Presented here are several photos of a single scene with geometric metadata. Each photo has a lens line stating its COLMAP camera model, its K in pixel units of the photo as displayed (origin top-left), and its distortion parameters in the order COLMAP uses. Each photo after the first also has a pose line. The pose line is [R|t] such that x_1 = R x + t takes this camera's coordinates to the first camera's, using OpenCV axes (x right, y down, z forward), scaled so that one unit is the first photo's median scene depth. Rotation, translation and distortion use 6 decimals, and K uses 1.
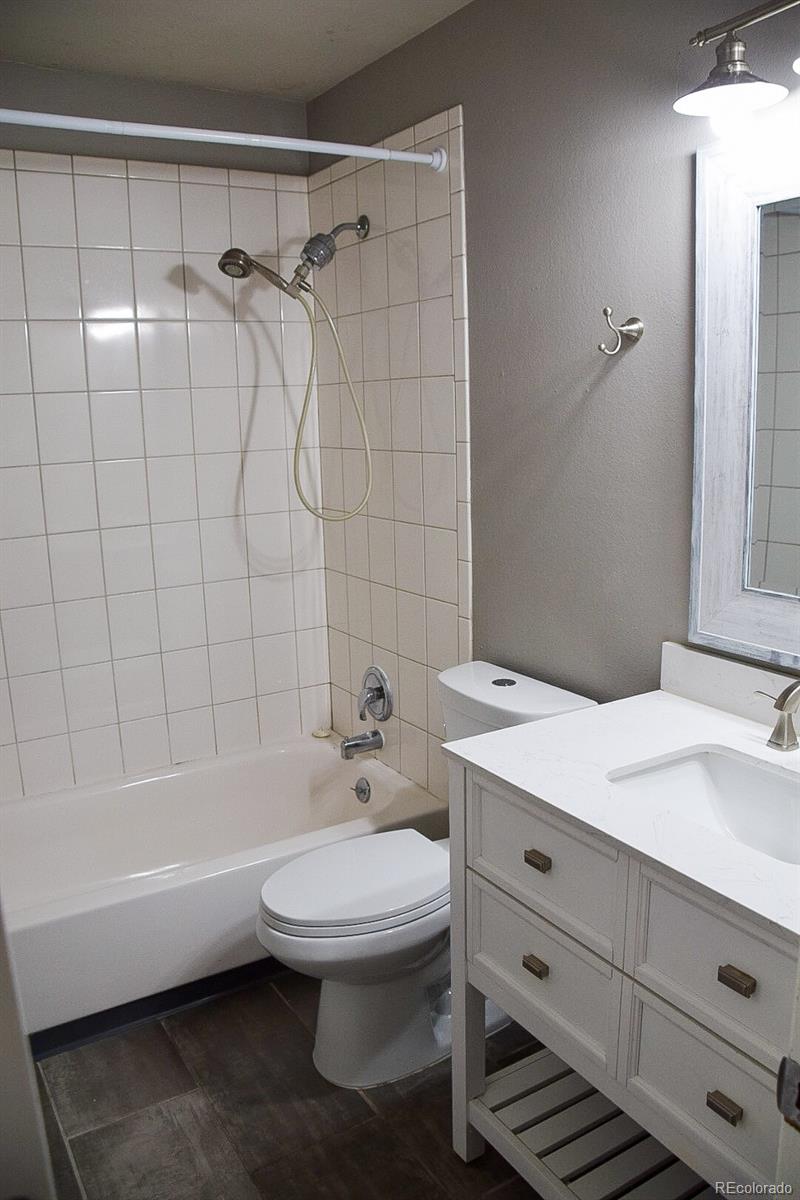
lens RADIAL K [[954.2, 0, 400.0], [0, 954.2, 600.0], [0, 0, 1]] dist [-0.013529, -0.010492]
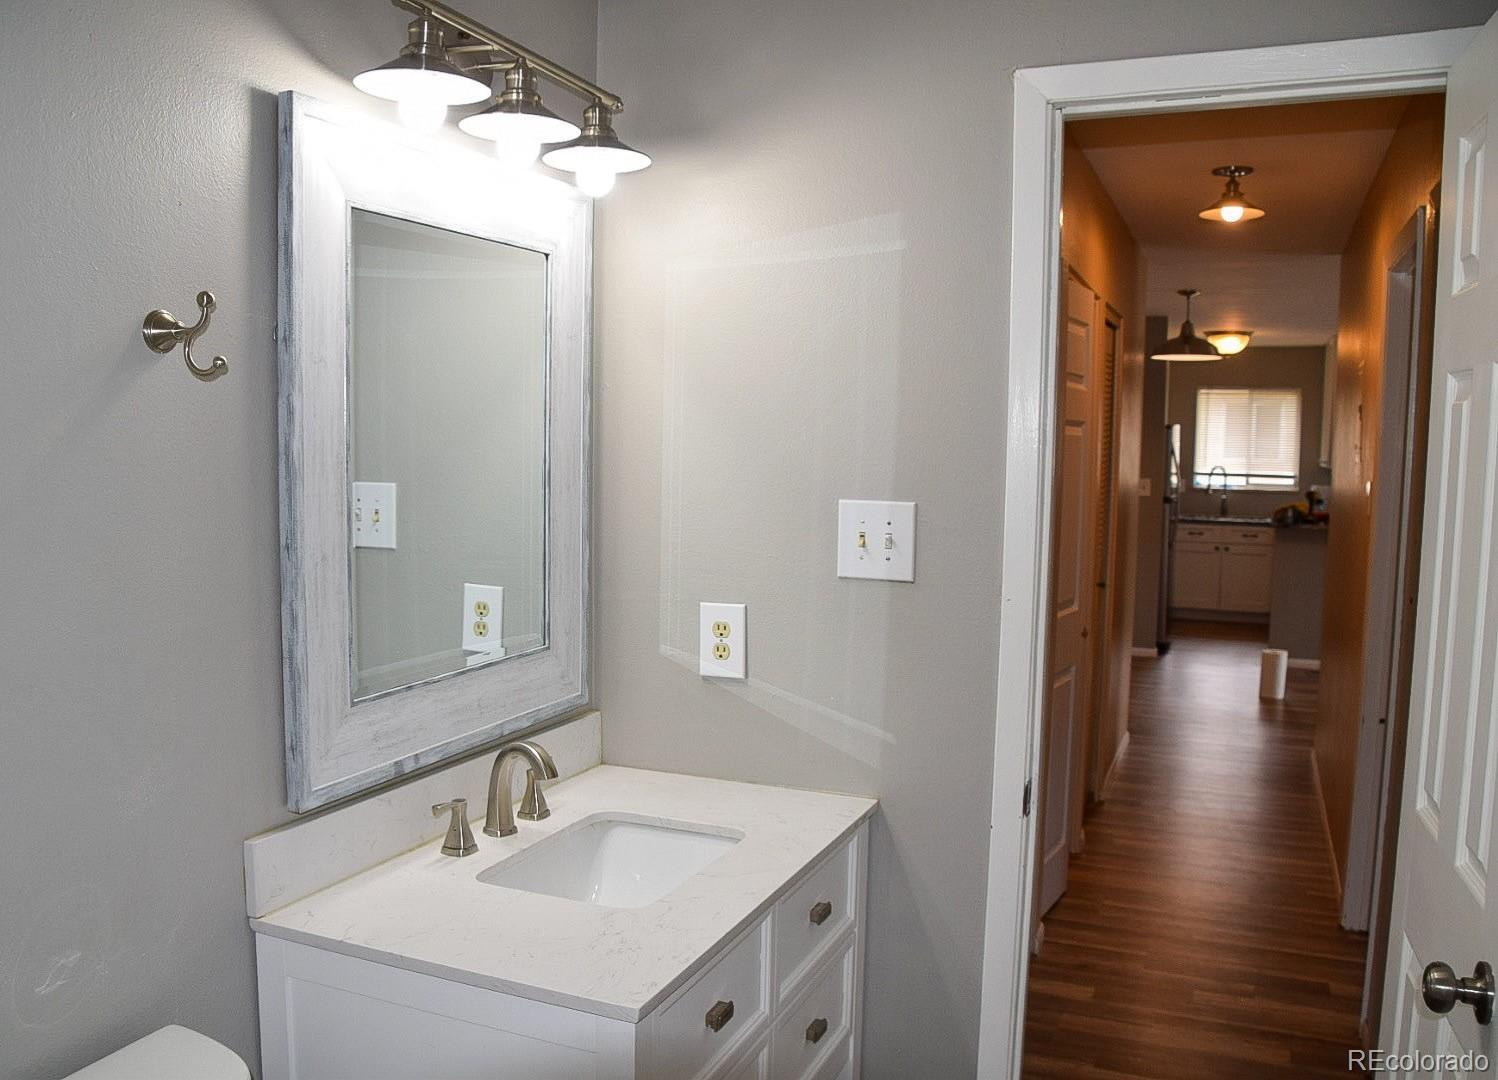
lens RADIAL K [[1212.3, 0, 748.7], [0, 1212.3, 564.1], [0, 0, 1]] dist [0.002603, 0.001335]
pose [[-0.582973, -0.076012, 0.808928, -0.583978], [0.153881, 0.967265, 0.201788, -0.262555], [-0.797787, 0.242116, -0.552192, 1.256478]]
